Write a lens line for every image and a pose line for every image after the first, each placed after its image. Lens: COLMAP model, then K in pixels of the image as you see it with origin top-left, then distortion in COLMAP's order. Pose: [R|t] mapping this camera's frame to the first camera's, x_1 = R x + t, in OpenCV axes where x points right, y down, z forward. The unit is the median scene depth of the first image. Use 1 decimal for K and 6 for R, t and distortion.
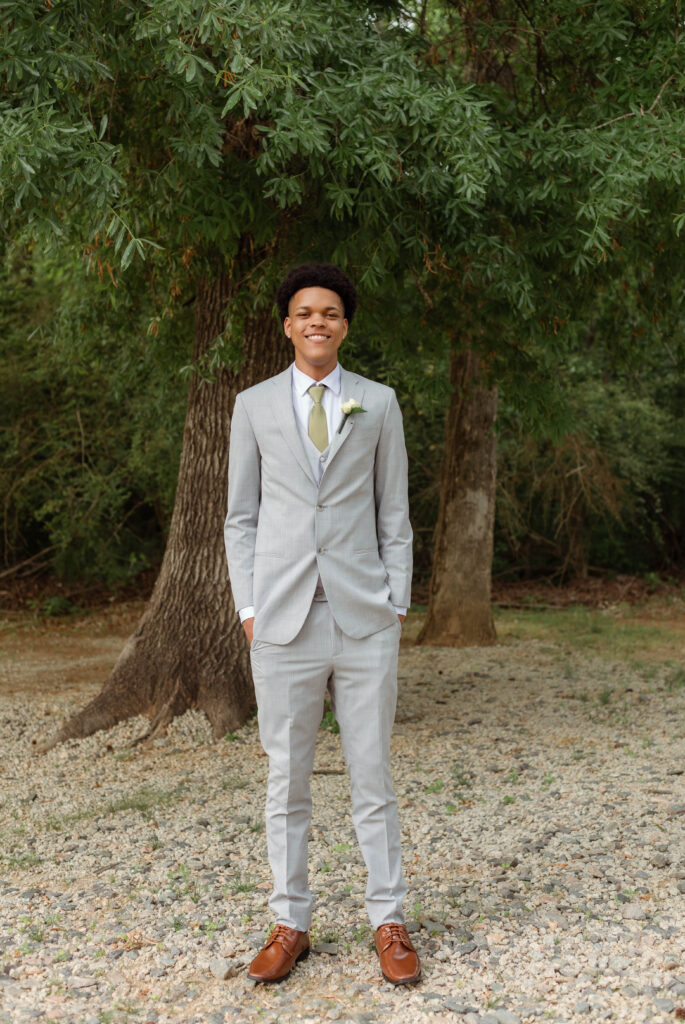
lens RADIAL K [[1475.0, 0, 327.5], [0, 1475.0, 511.2], [0, 0, 1]] dist [-0.016193, 0.055932]
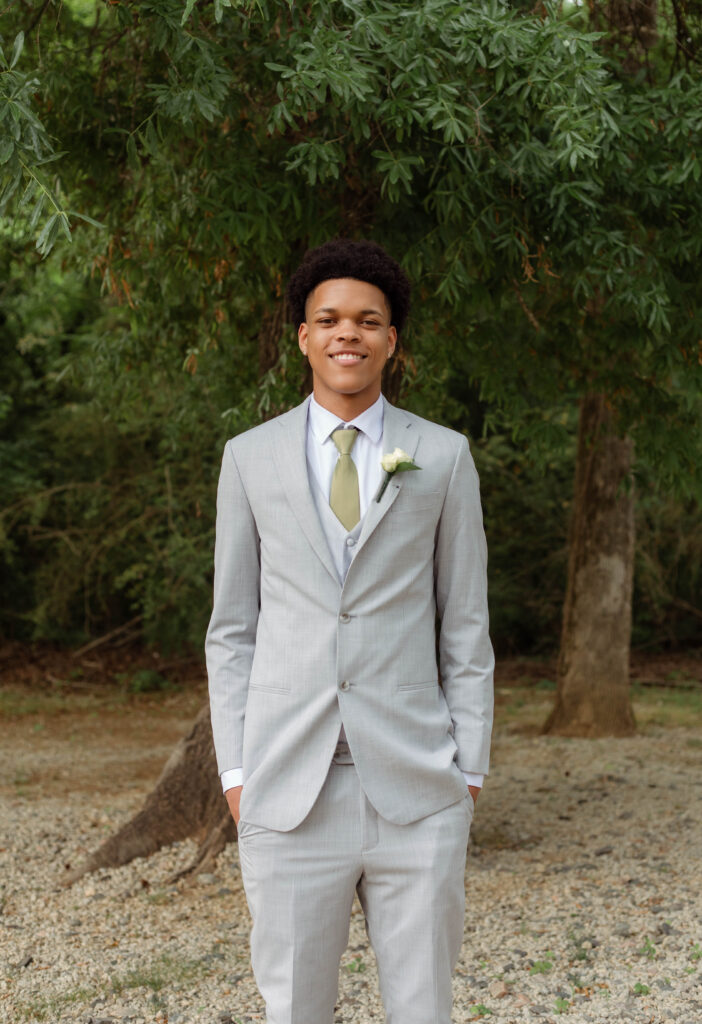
lens RADIAL K [[1553.3, 0, 351.0], [0, 1553.3, 508.5], [0, 0, 1]] dist [0.016439, -0.087634]
pose [[0.997514, -0.002326, -0.070426, 0.032079], [-0.000452, 0.999223, -0.039401, -0.014089], [0.070463, 0.039335, 0.996739, 0.196613]]
